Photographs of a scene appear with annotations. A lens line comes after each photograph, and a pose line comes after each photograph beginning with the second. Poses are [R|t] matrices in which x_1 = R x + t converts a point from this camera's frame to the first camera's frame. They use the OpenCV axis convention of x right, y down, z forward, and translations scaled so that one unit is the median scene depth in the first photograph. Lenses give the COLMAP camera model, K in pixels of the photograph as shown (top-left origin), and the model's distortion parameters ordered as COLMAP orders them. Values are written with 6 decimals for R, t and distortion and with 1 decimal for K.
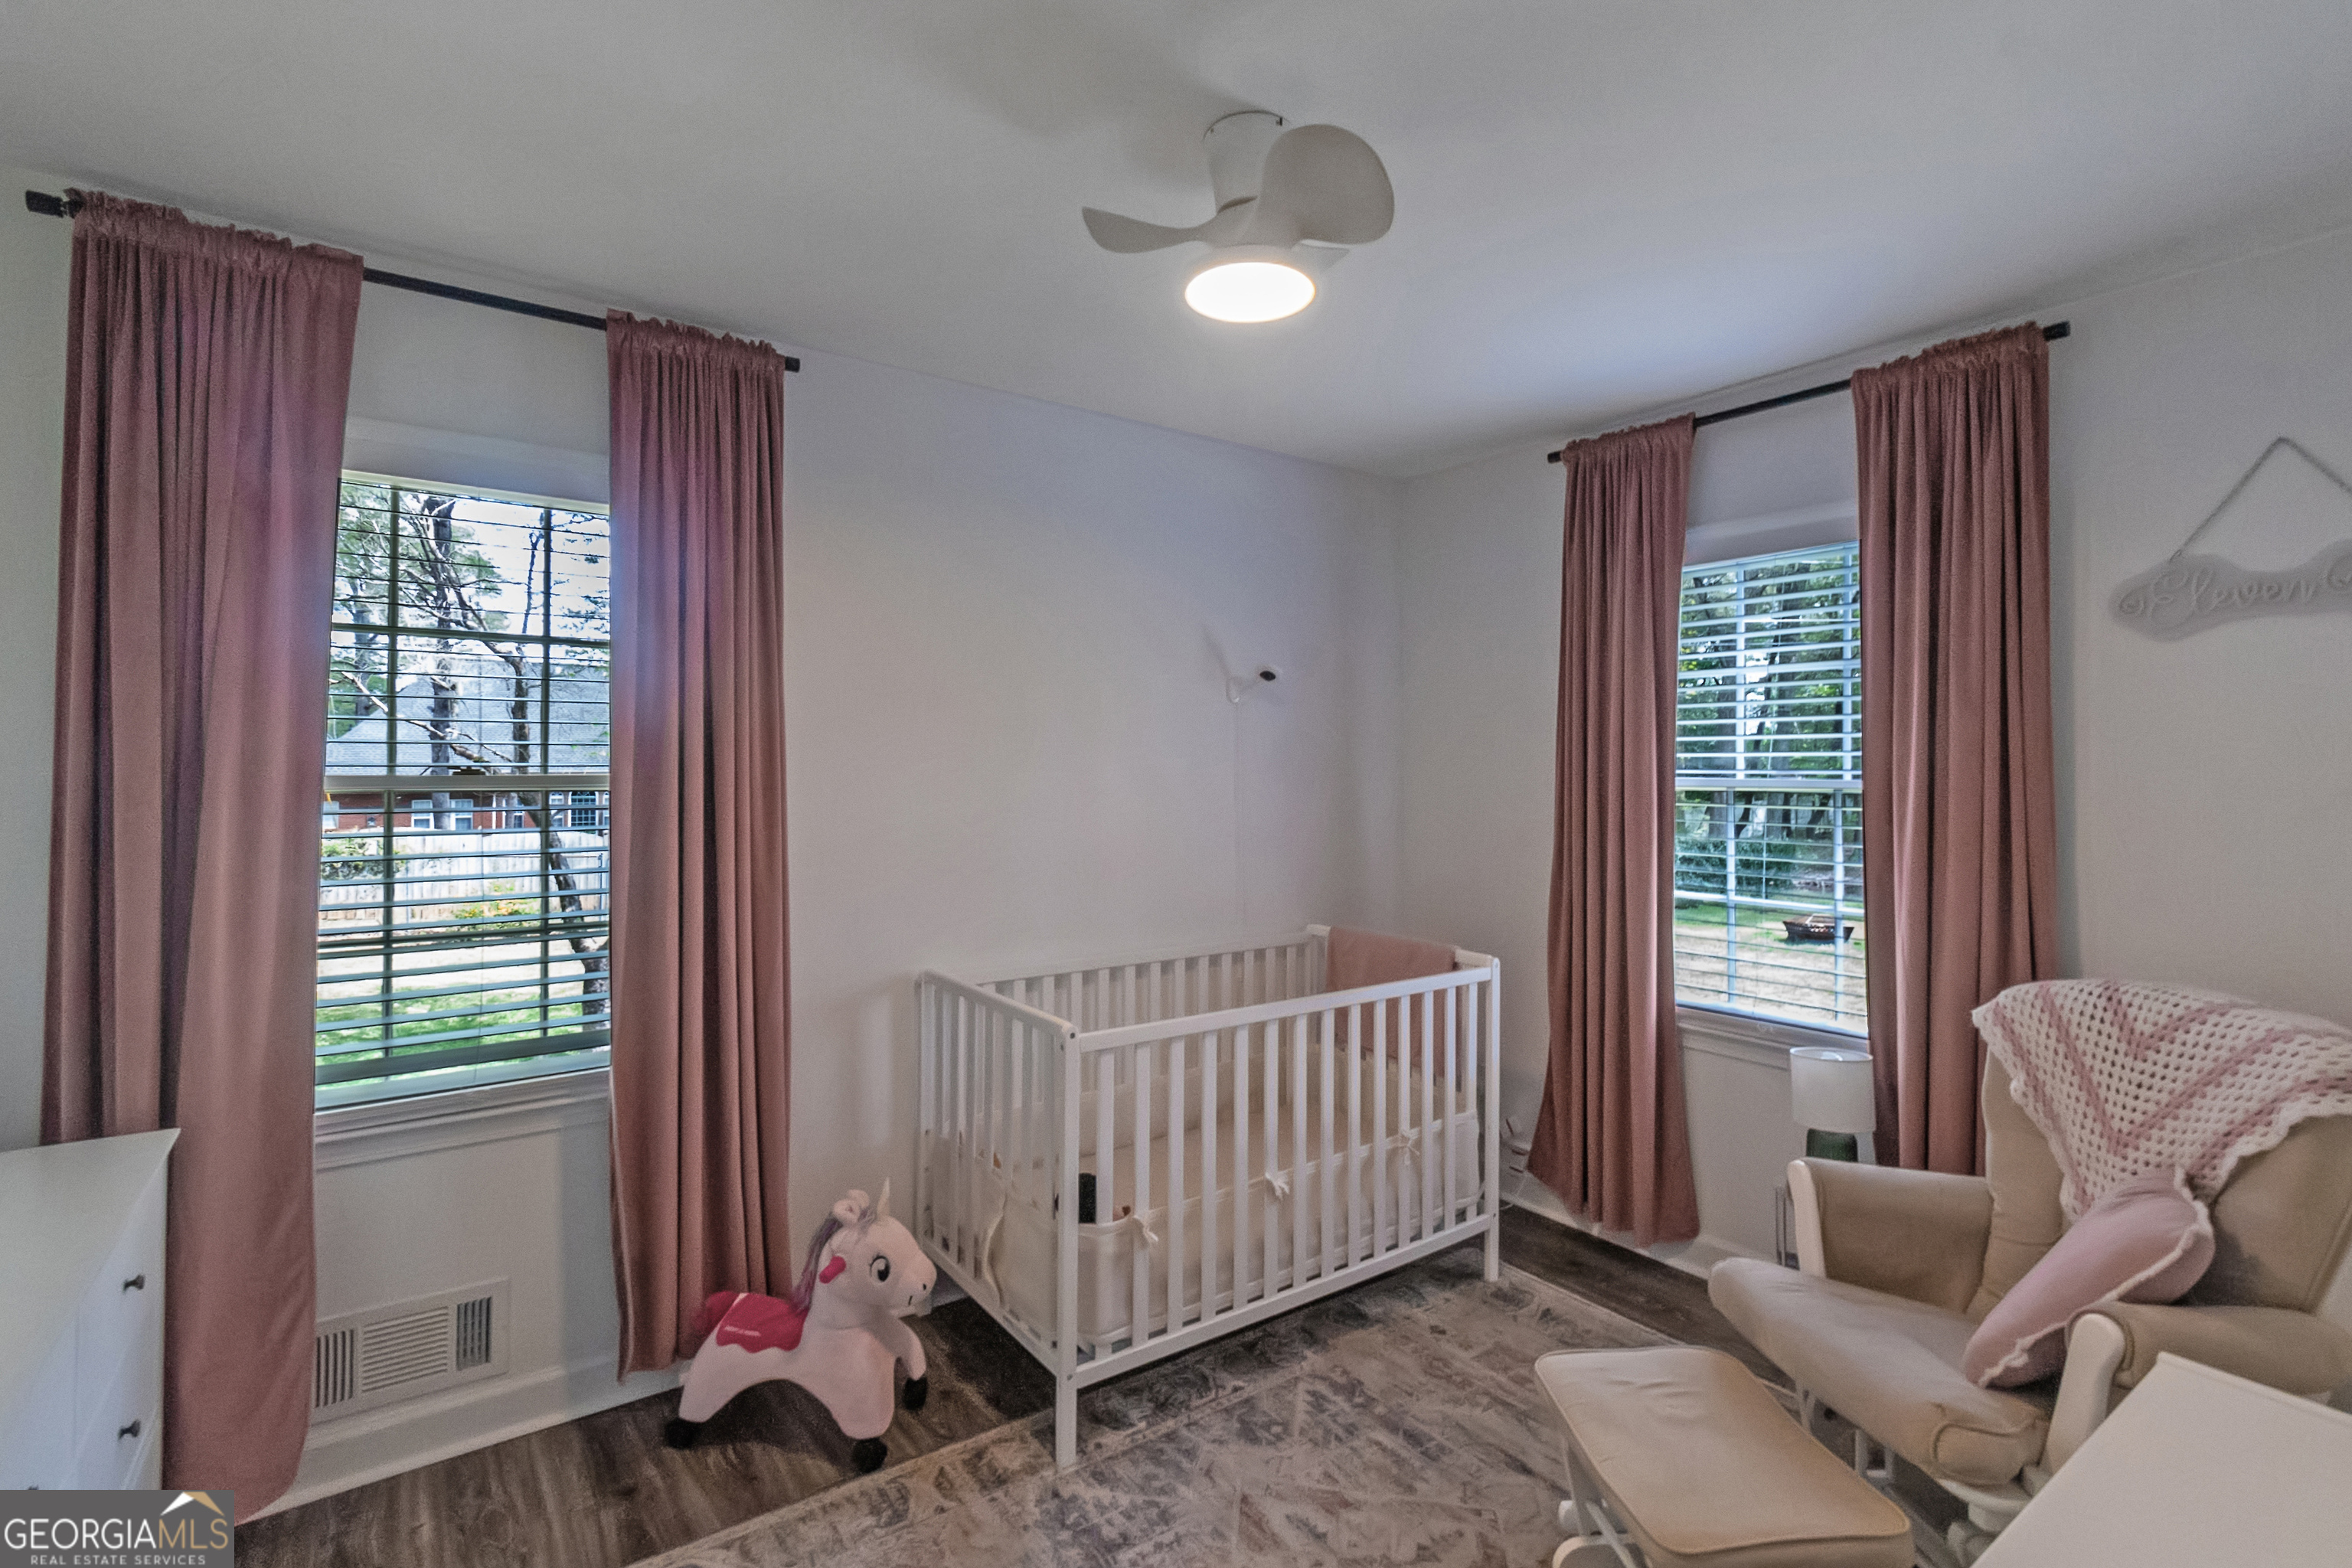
lens RADIAL K [[1031.6, 0, 1167.0], [0, 1031.6, 761.2], [0, 0, 1]] dist [-0.002607, -0.001663]
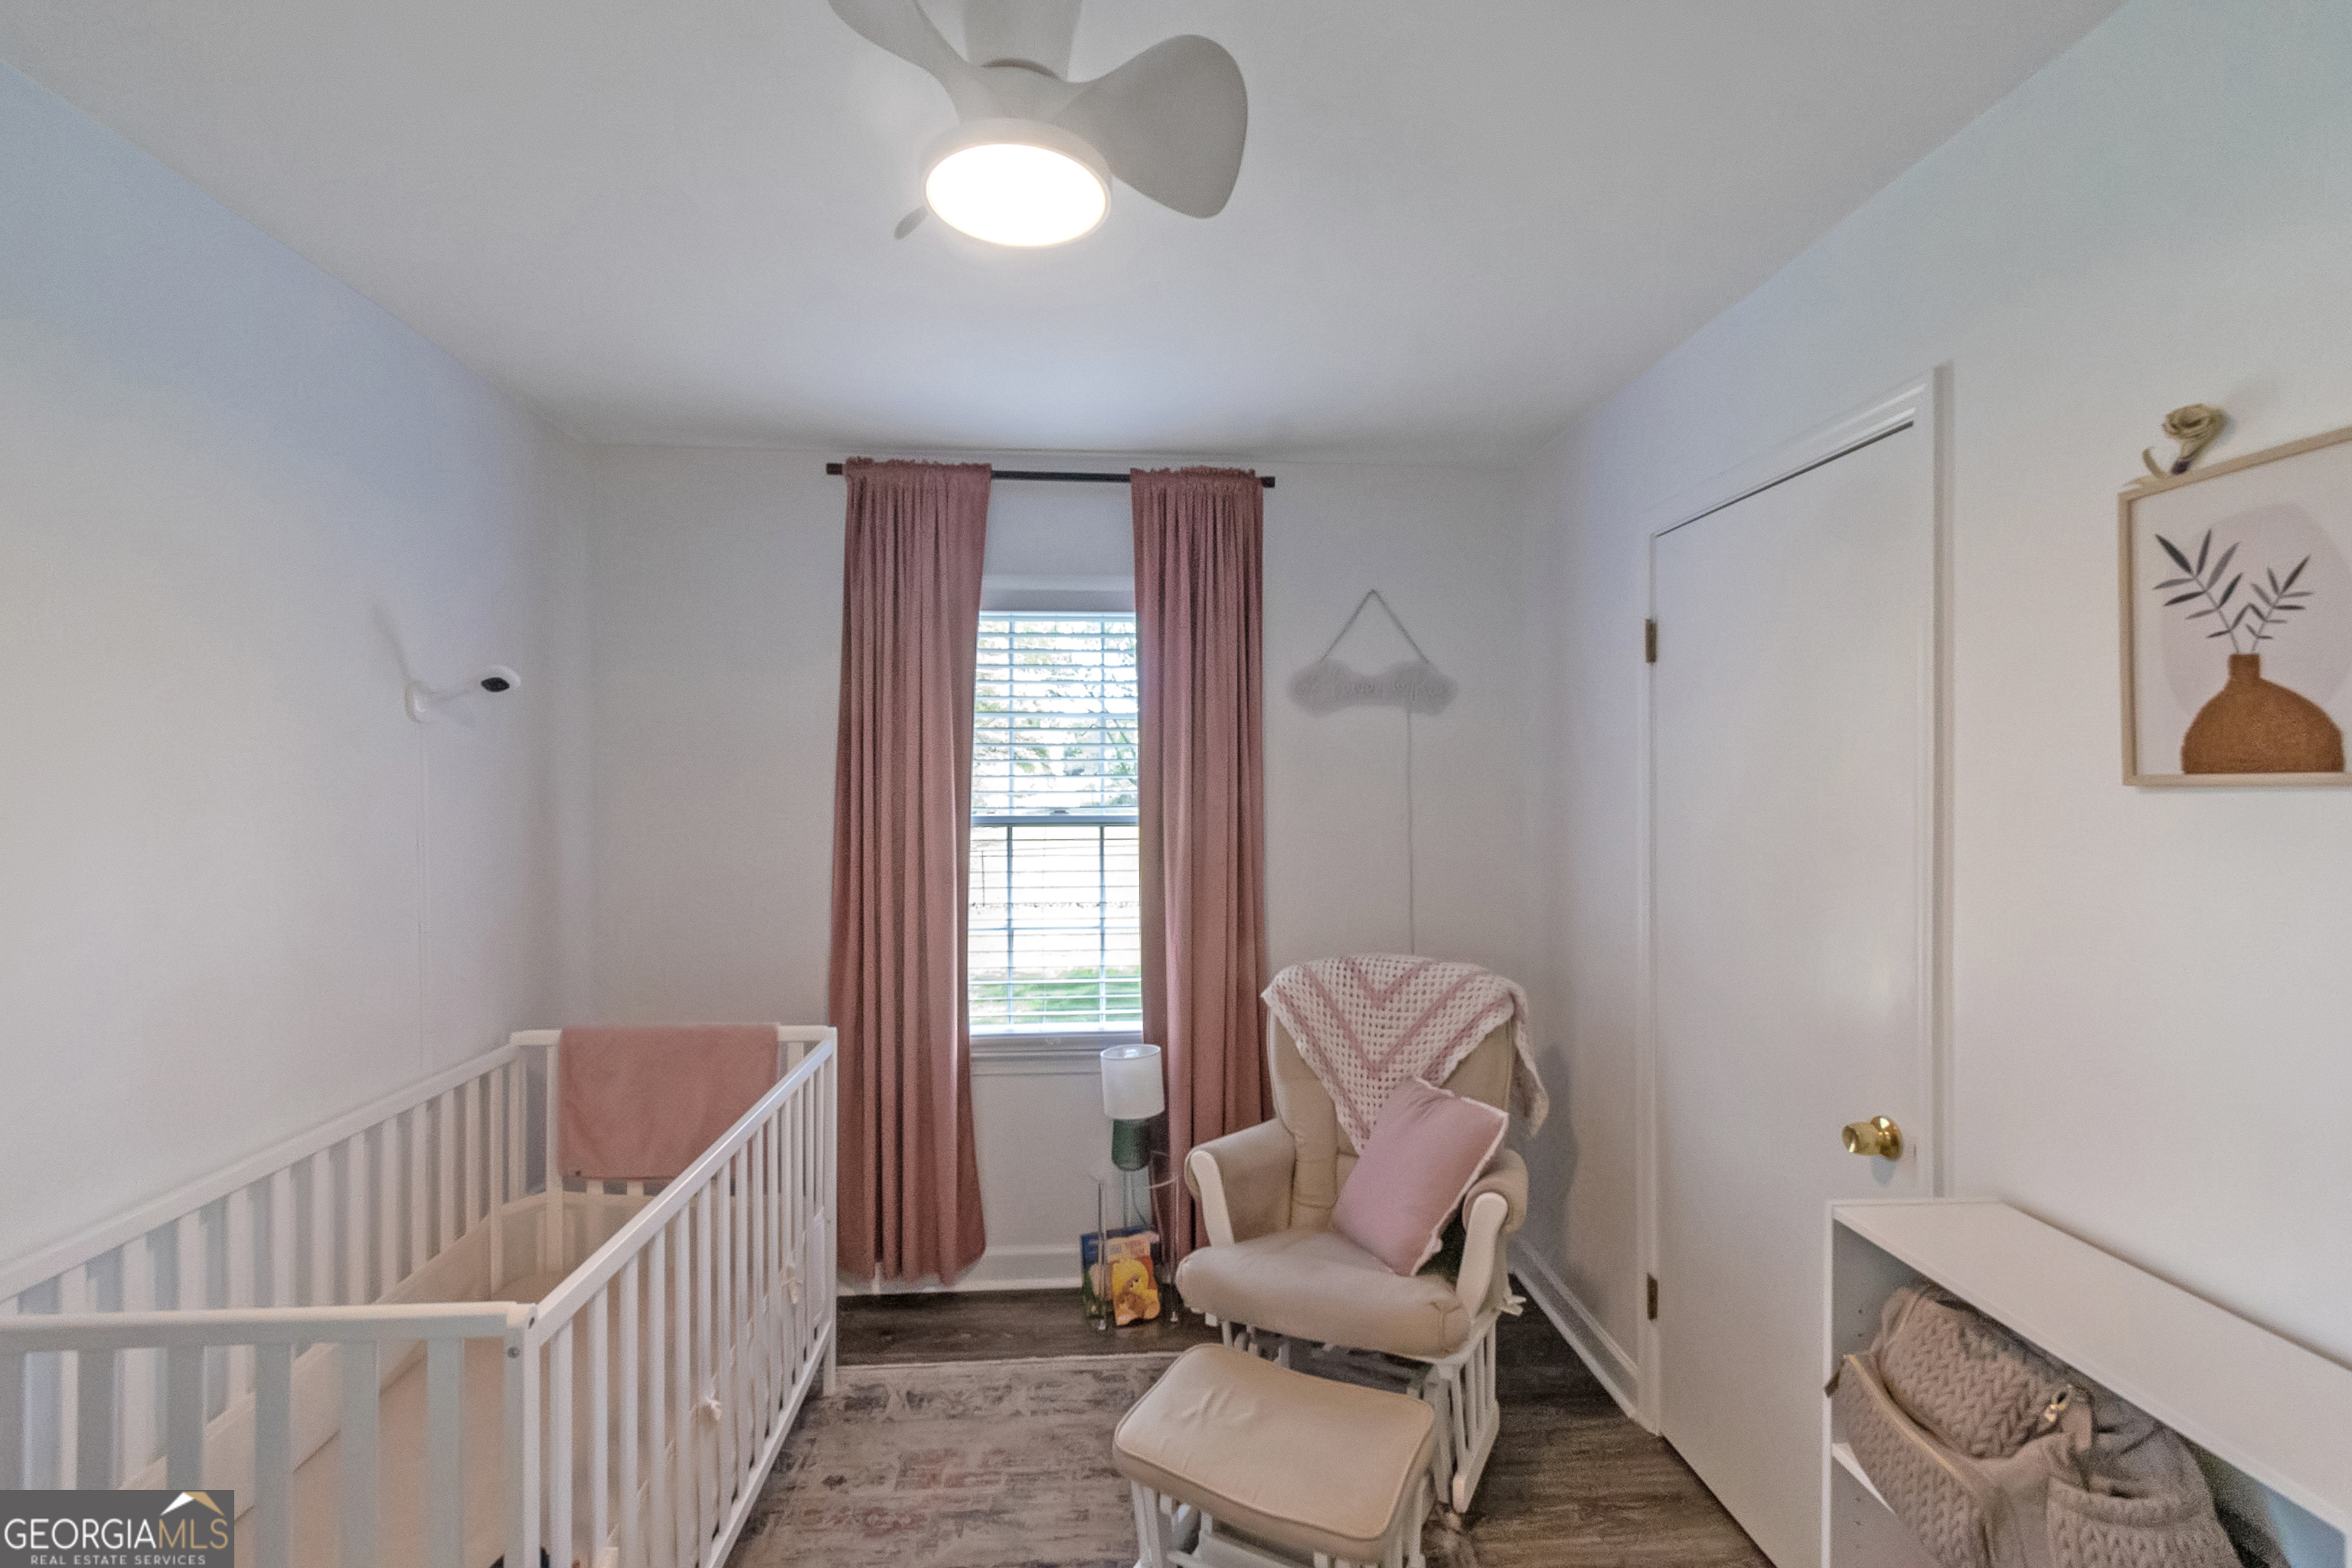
lens RADIAL K [[1031.6, 0, 1165.5], [0, 1031.6, 784.0], [0, 0, 1]] dist [-0.002607, -0.001663]
pose [[0.541617, -0.008041, 0.840587, -0.387499], [0.000996, 0.999960, 0.008923, -0.036086], [-0.840625, -0.003996, 0.541603, 0.411397]]
